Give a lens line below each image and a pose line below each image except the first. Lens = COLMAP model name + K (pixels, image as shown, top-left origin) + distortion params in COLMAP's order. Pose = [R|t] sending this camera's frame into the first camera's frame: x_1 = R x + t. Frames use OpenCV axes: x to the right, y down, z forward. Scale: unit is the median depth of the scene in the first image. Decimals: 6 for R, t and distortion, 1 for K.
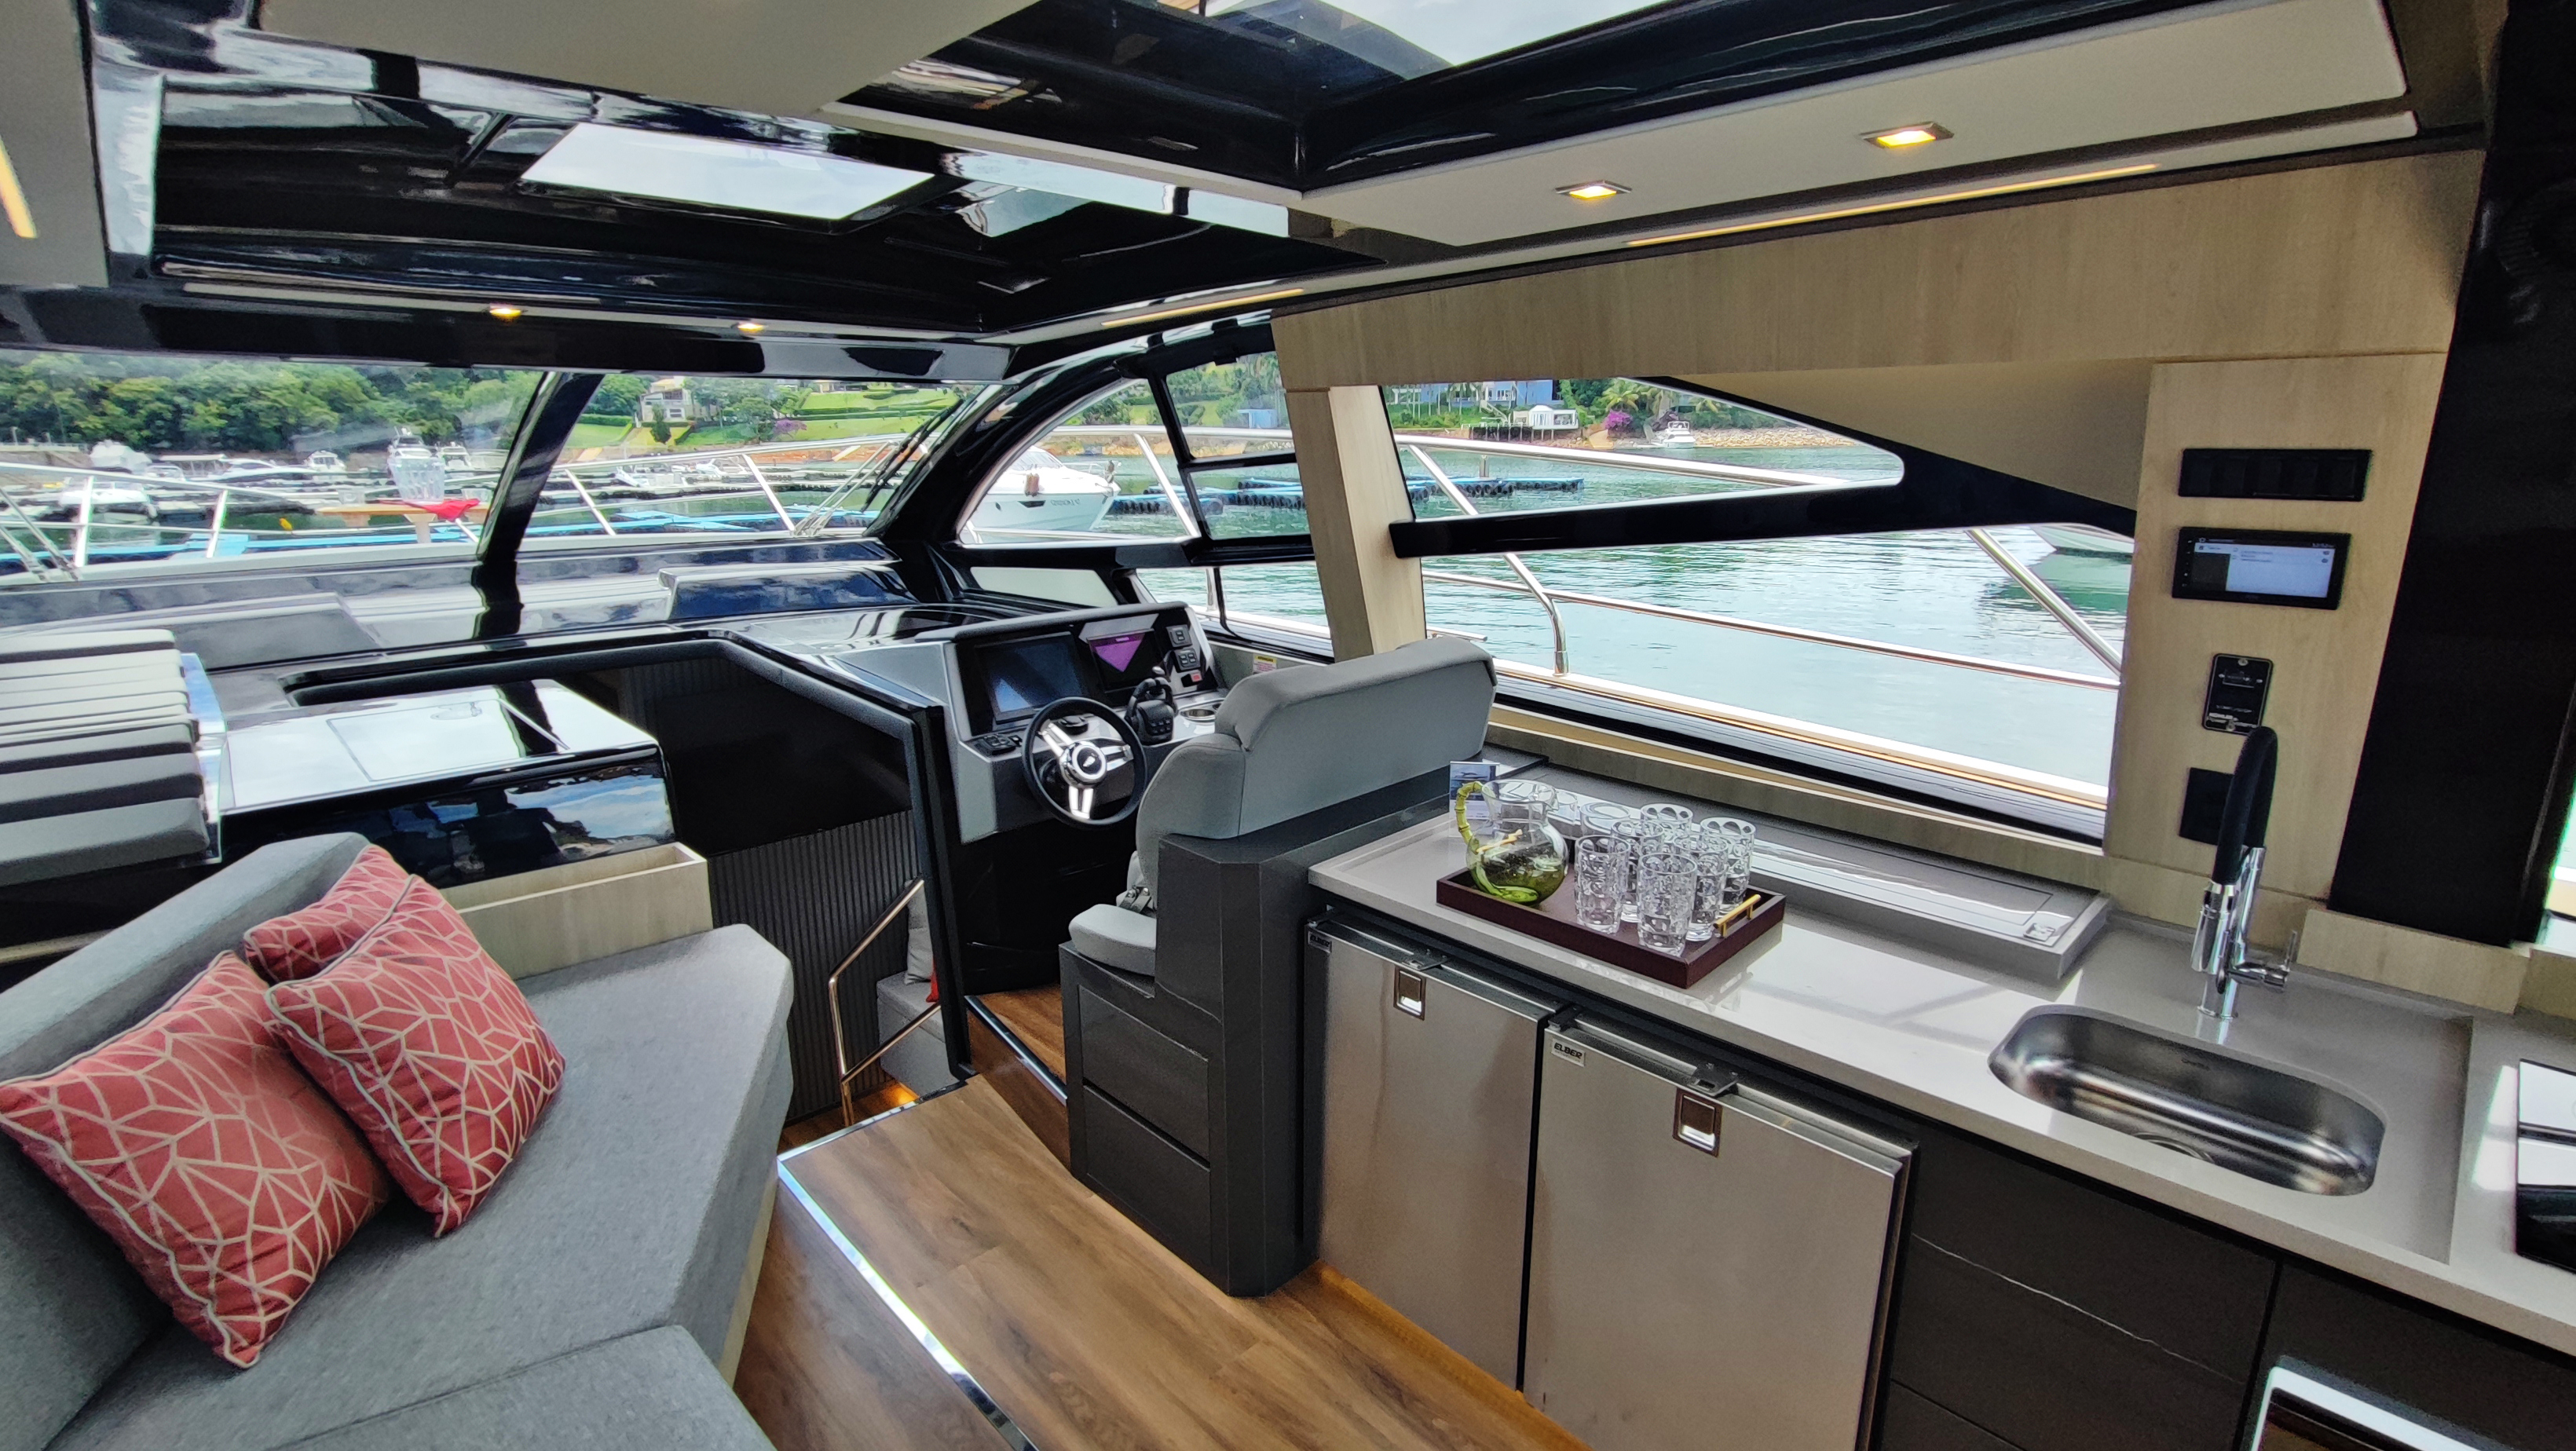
lens RADIAL K [[1179.2, 0, 1289.8], [0, 1179.2, 731.9], [0, 0, 1]] dist [0.003177, 0.001647]
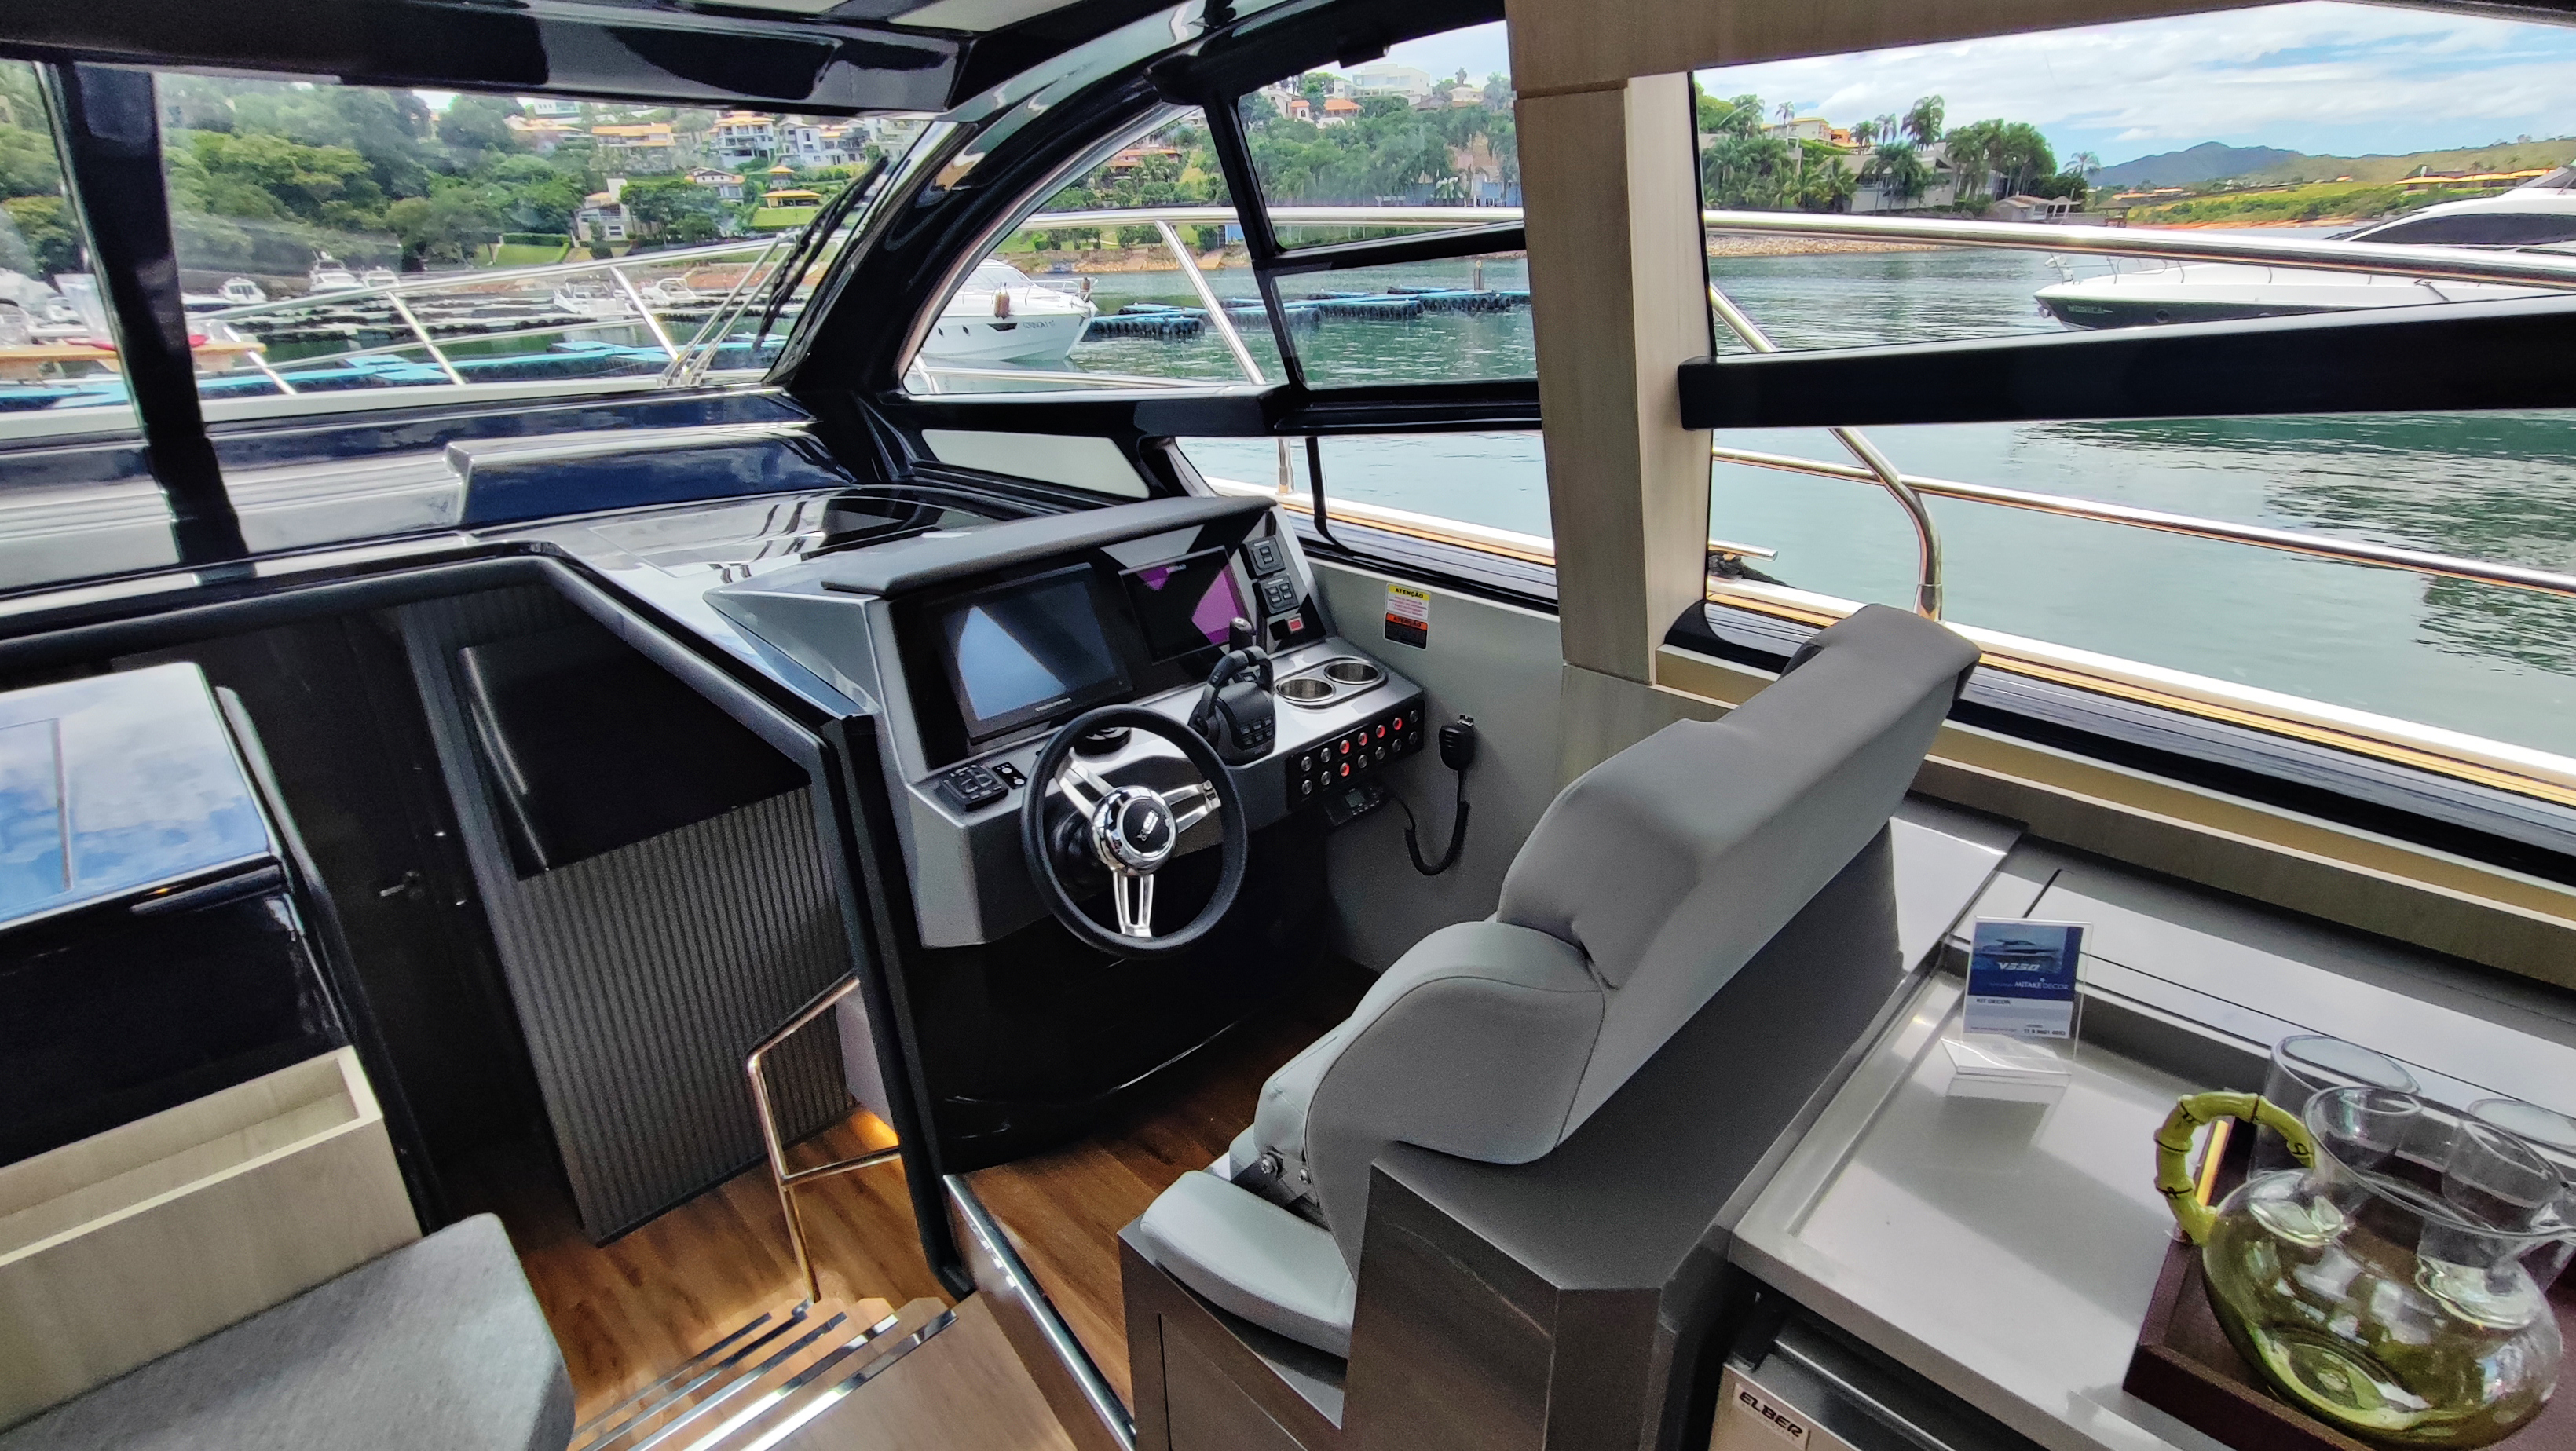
lens RADIAL K [[1179.2, 0, 1305.5], [0, 1179.2, 732.9], [0, 0, 1]] dist [0.003177, 0.001647]
pose [[0.999508, -0.022273, 0.022100, -0.084721], [0.018875, 0.989461, 0.143562, -0.075151], [-0.025065, -0.143074, 0.989395, 0.366305]]
